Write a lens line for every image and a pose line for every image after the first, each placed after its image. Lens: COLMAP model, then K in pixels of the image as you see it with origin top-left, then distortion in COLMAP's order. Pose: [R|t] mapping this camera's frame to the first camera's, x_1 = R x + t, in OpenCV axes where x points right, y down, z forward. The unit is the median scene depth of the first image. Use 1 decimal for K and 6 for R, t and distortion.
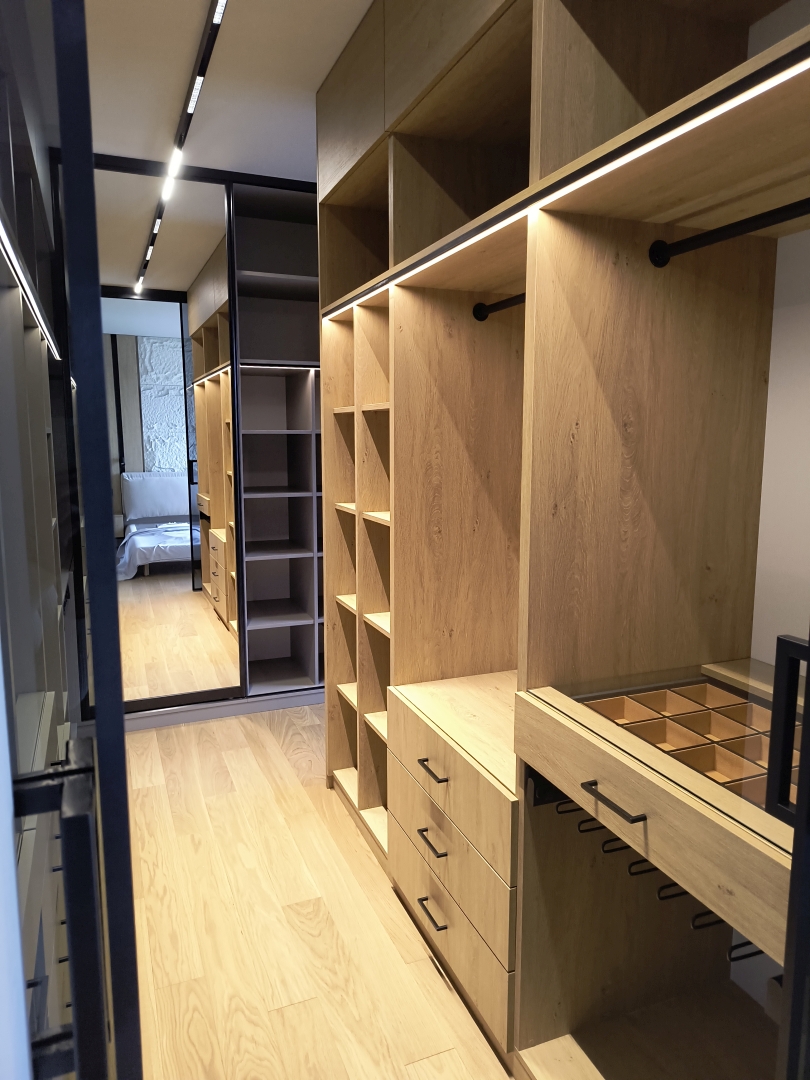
lens RADIAL K [[741.6, 0, 405.0], [0, 741.6, 540.0], [0, 0, 1]] dist [0.106113, -0.178140]
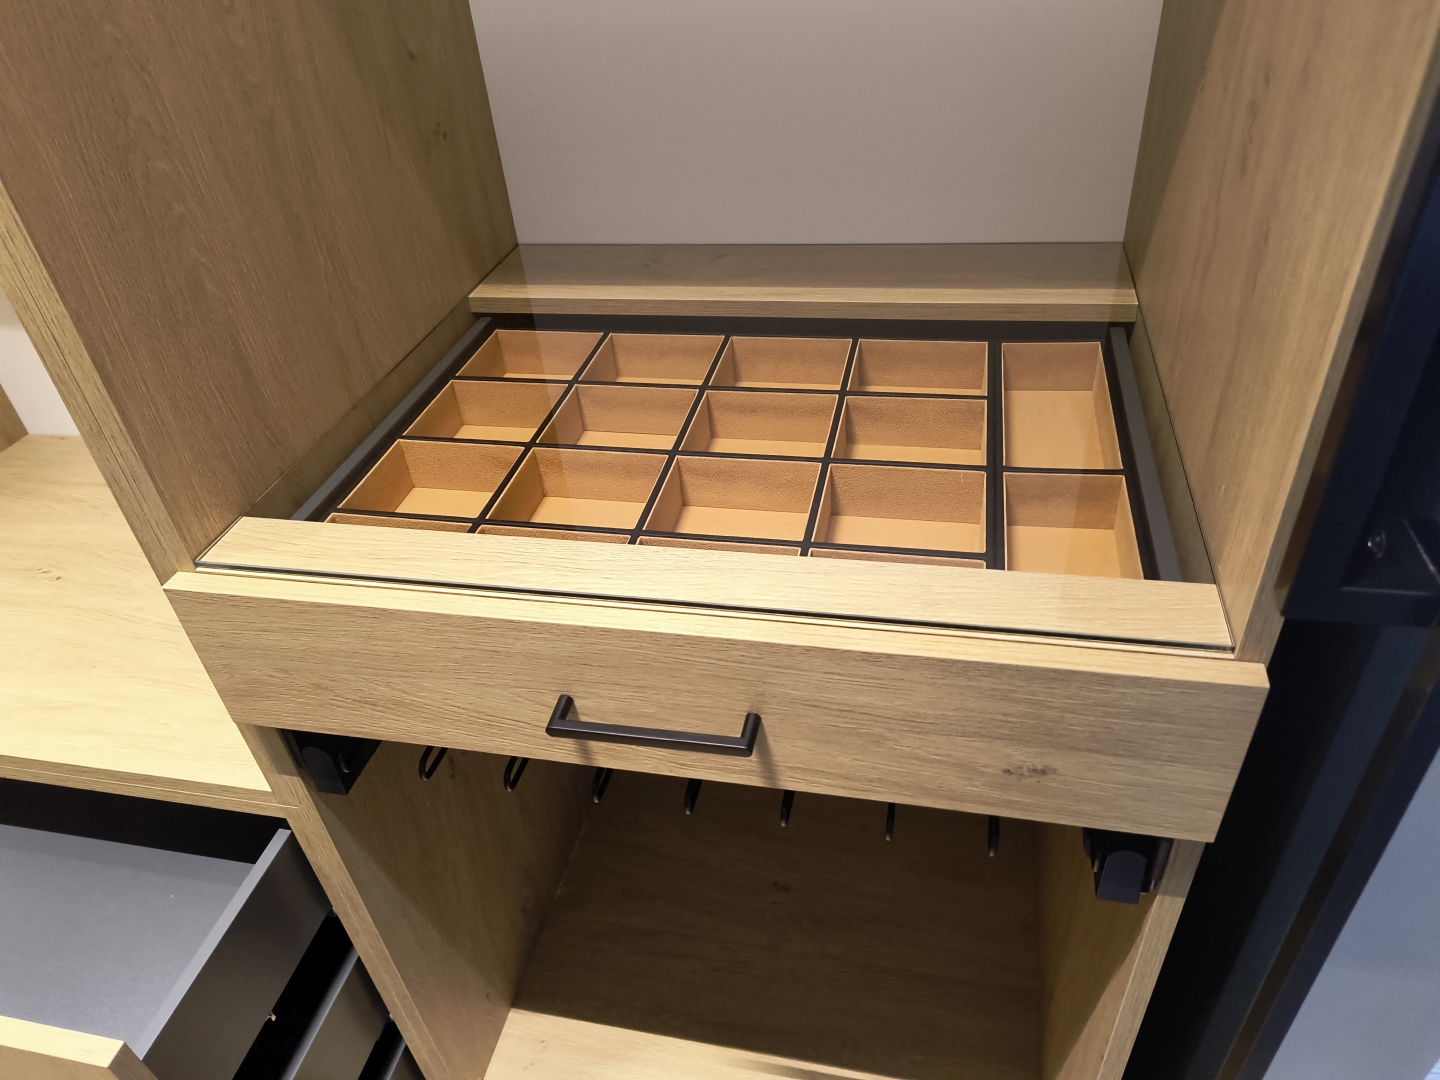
lens RADIAL K [[1005.3, 0, 721.5], [0, 1005.3, 563.8], [0, 0, 1]] dist [-0.002639, -0.006346]
pose [[0.557351, -0.535729, 0.634314, 0.009002], [0.196363, 0.827358, 0.526232, 0.009841], [-0.806723, -0.168740, 0.566326, 0.400029]]
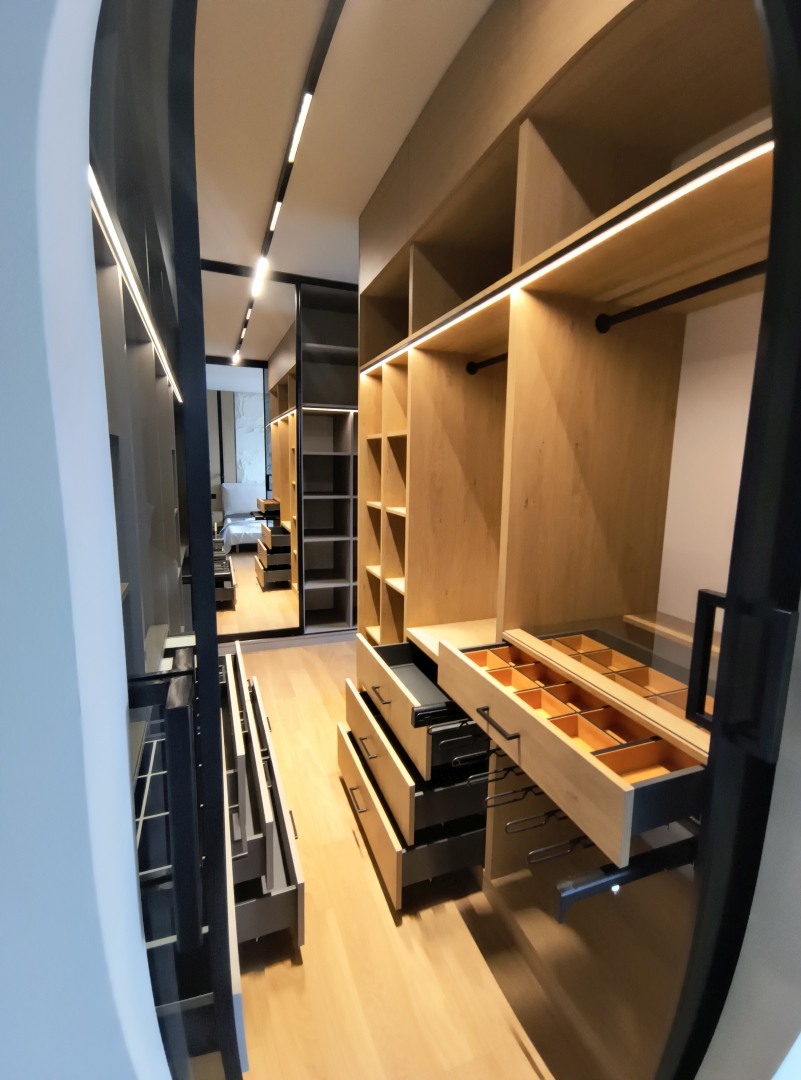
lens RADIAL K [[497.1, 0, 400.5], [0, 497.1, 540.0], [0, 0, 1]] dist [0.003569, 0.000308]
pose [[0.999708, 0.018268, -0.015813, -0.013373], [-0.018135, 0.999799, 0.008494, 0.017177], [0.015965, -0.008205, 0.999839, 0.041774]]
